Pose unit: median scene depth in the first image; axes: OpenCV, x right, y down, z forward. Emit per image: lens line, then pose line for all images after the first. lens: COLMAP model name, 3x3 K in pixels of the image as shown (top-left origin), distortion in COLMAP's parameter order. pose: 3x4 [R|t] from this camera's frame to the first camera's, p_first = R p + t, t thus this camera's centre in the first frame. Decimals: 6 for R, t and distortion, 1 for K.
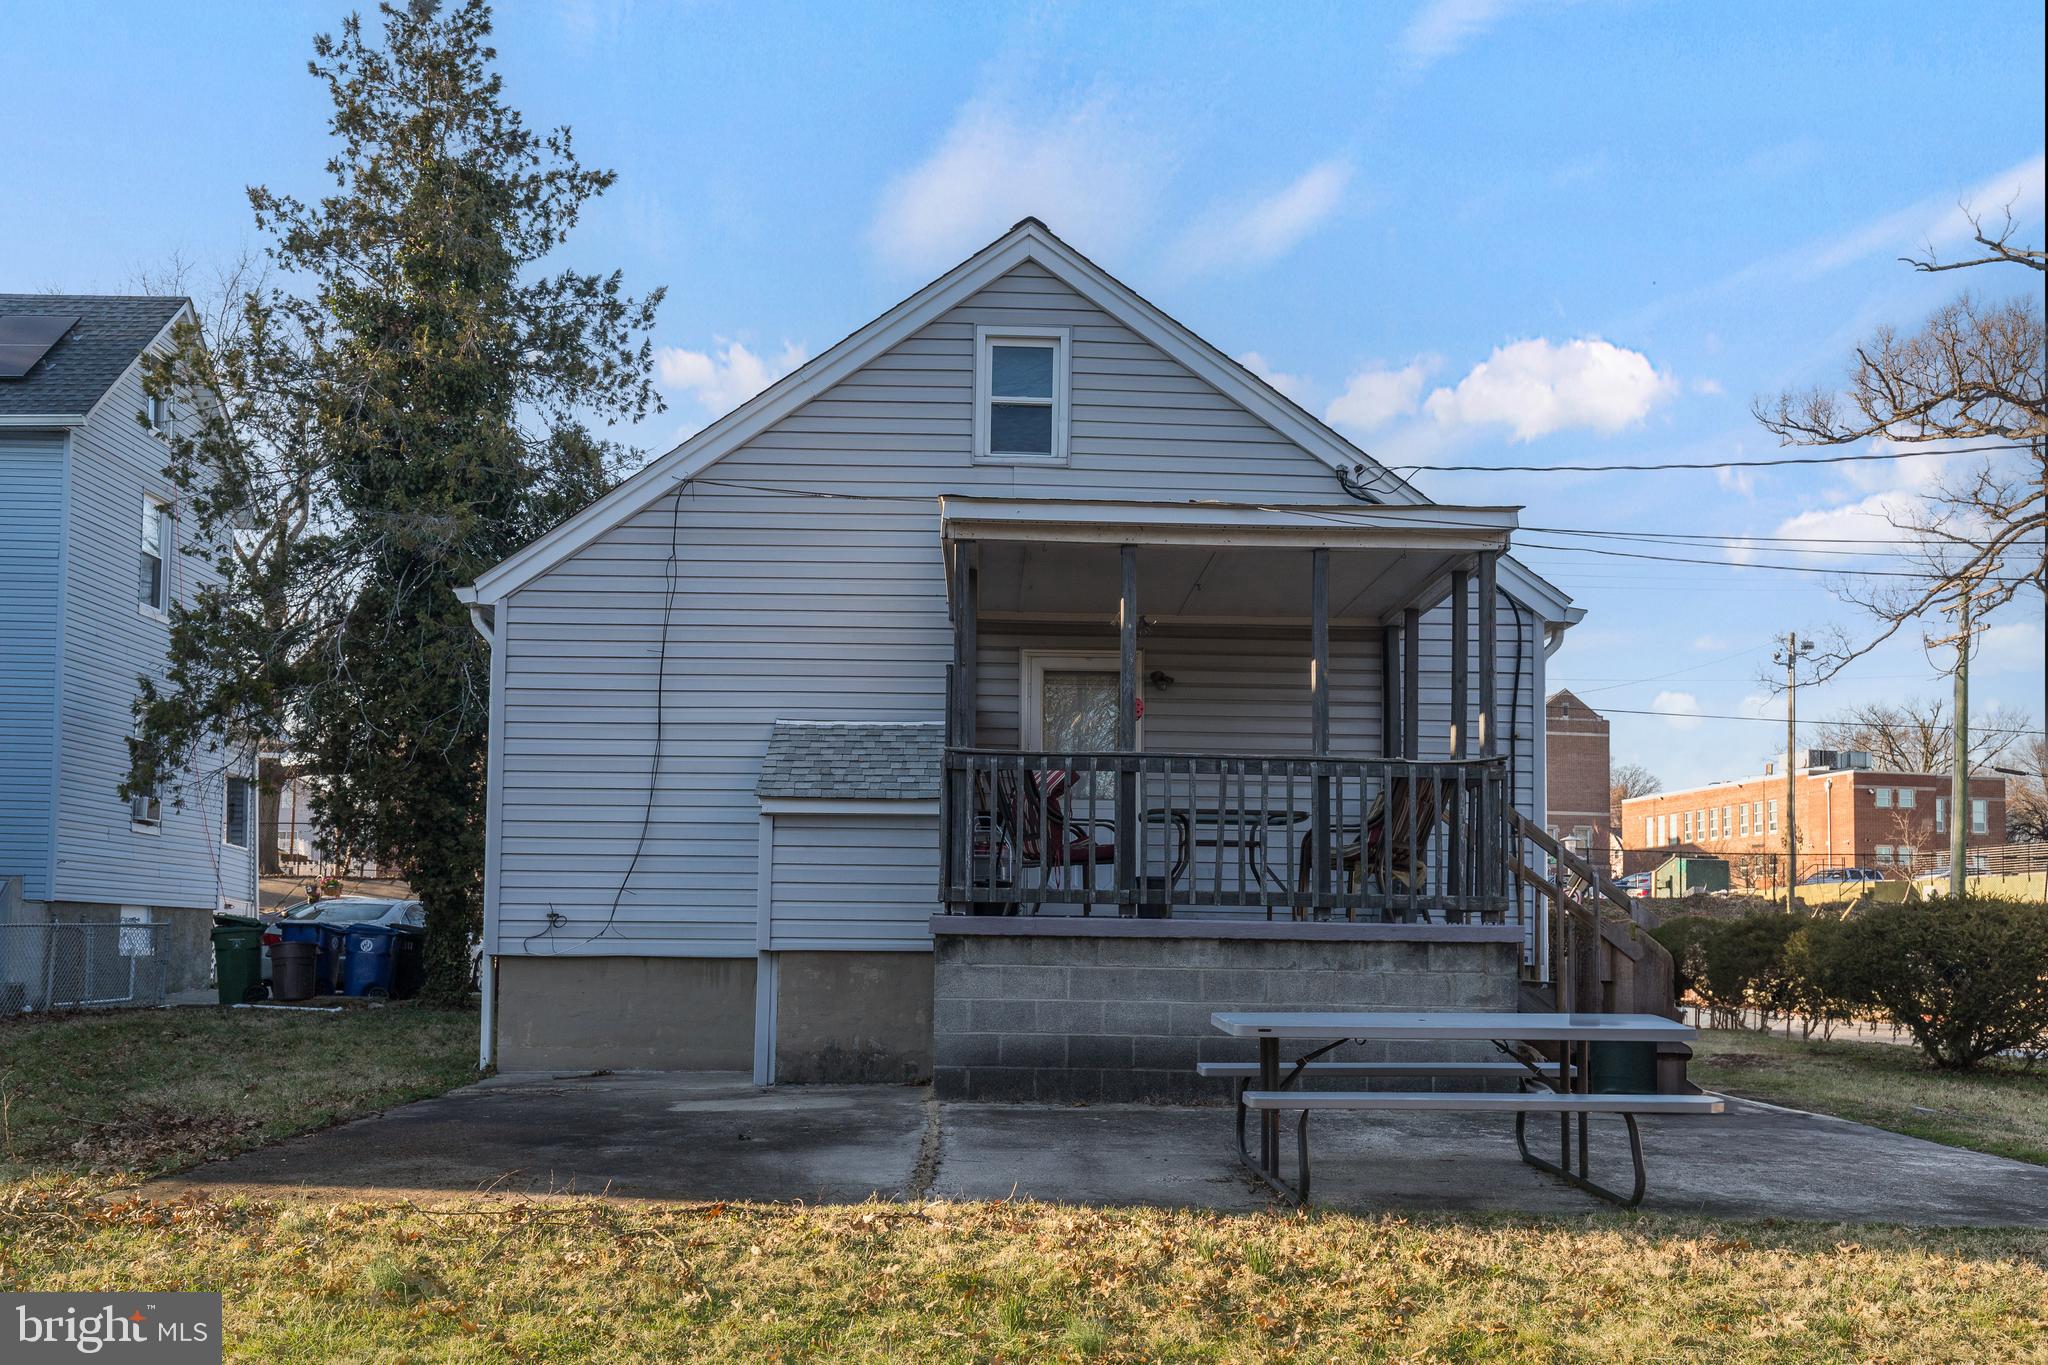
lens RADIAL K [[1684.4, 0, 1031.8], [0, 1684.4, 893.7], [0, 0, 1]] dist [-0.007375, 0.010450]
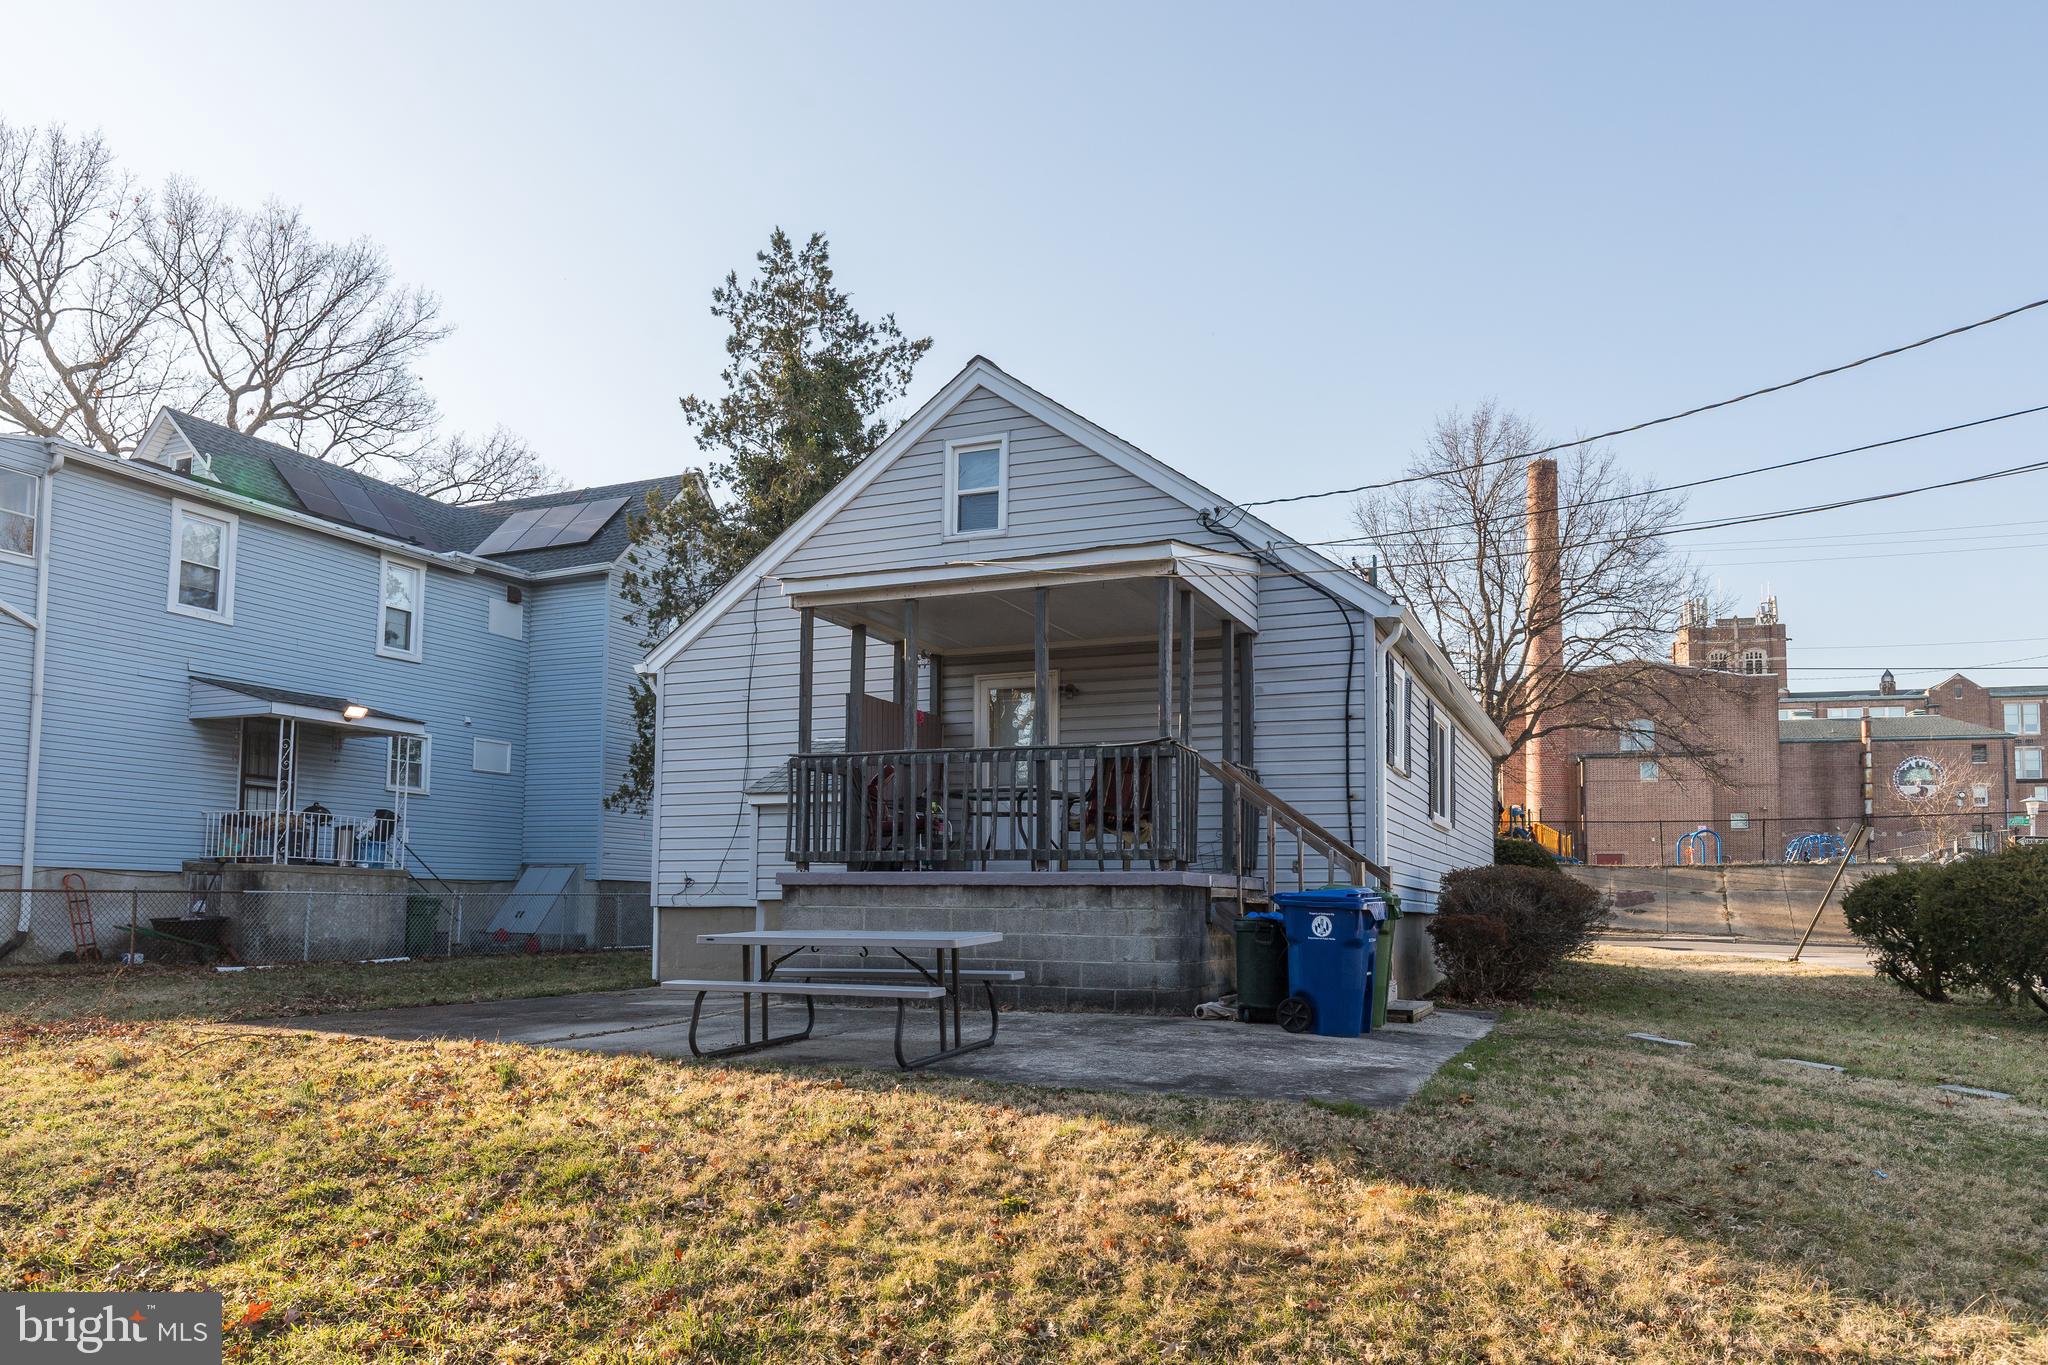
lens RADIAL K [[1427.5, 0, 1028.5], [0, 1427.5, 840.0], [0, 0, 1]] dist [-0.006666, -0.001509]
pose [[0.905049, -0.027554, -0.424413, 0.510260], [0.016673, 0.999431, -0.029332, 0.019724], [0.424980, 0.019471, 0.904994, -0.007848]]
